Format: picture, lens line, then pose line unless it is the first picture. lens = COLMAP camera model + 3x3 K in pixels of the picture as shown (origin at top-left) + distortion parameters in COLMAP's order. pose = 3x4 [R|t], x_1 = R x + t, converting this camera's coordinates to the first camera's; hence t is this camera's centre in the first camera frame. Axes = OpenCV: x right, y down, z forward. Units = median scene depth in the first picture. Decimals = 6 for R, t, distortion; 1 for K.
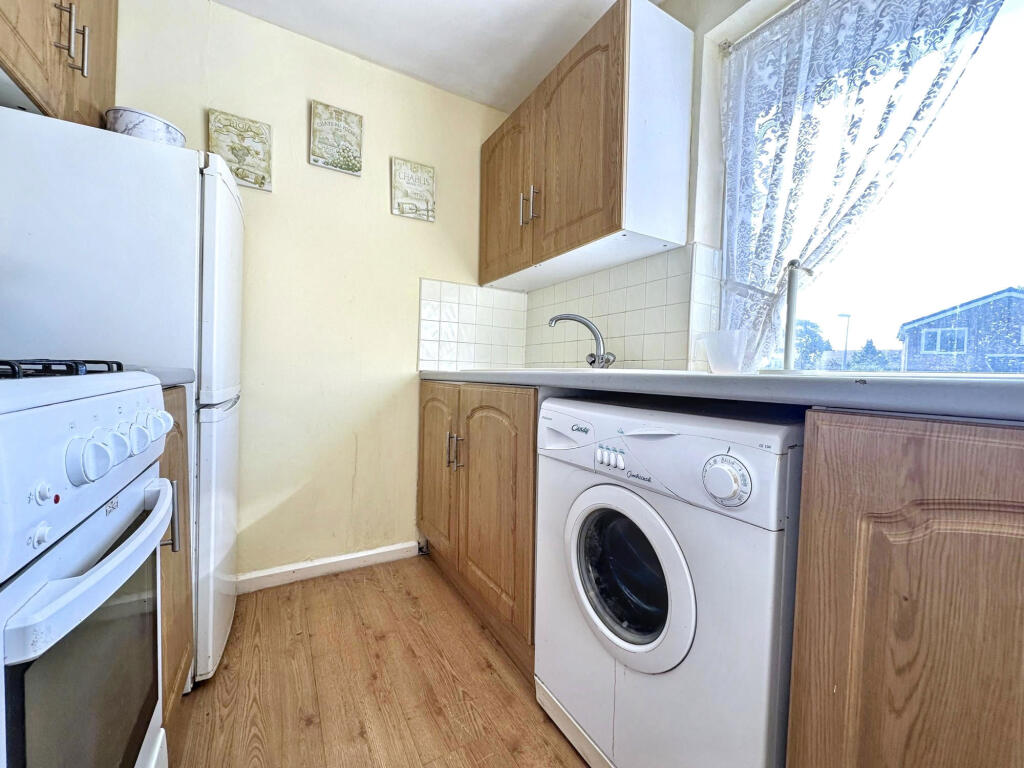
lens RADIAL K [[409.0, 0, 512.0], [0, 409.0, 384.0], [0, 0, 1]] dist [-0.002198, -0.000009]
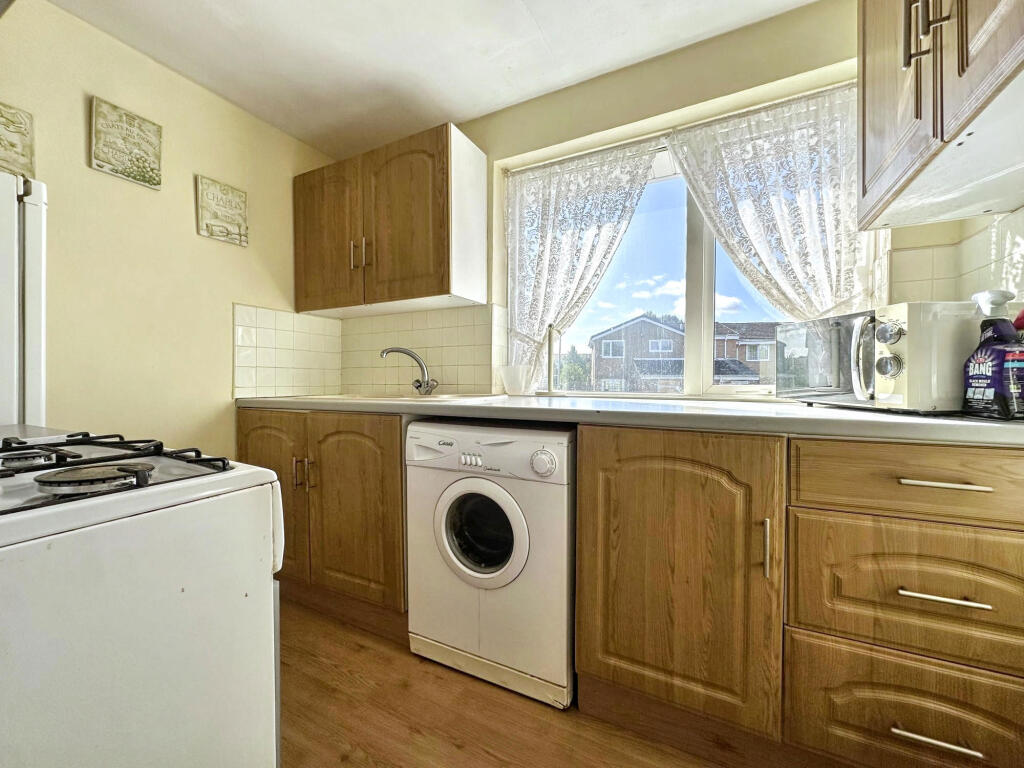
lens RADIAL K [[409.0, 0, 512.0], [0, 409.0, 384.0], [0, 0, 1]] dist [-0.002198, -0.000009]
pose [[0.842170, -0.033409, 0.538177, -0.289326], [0.036824, 0.999312, 0.004411, -0.069764], [-0.537954, 0.016103, 0.842821, -0.252044]]
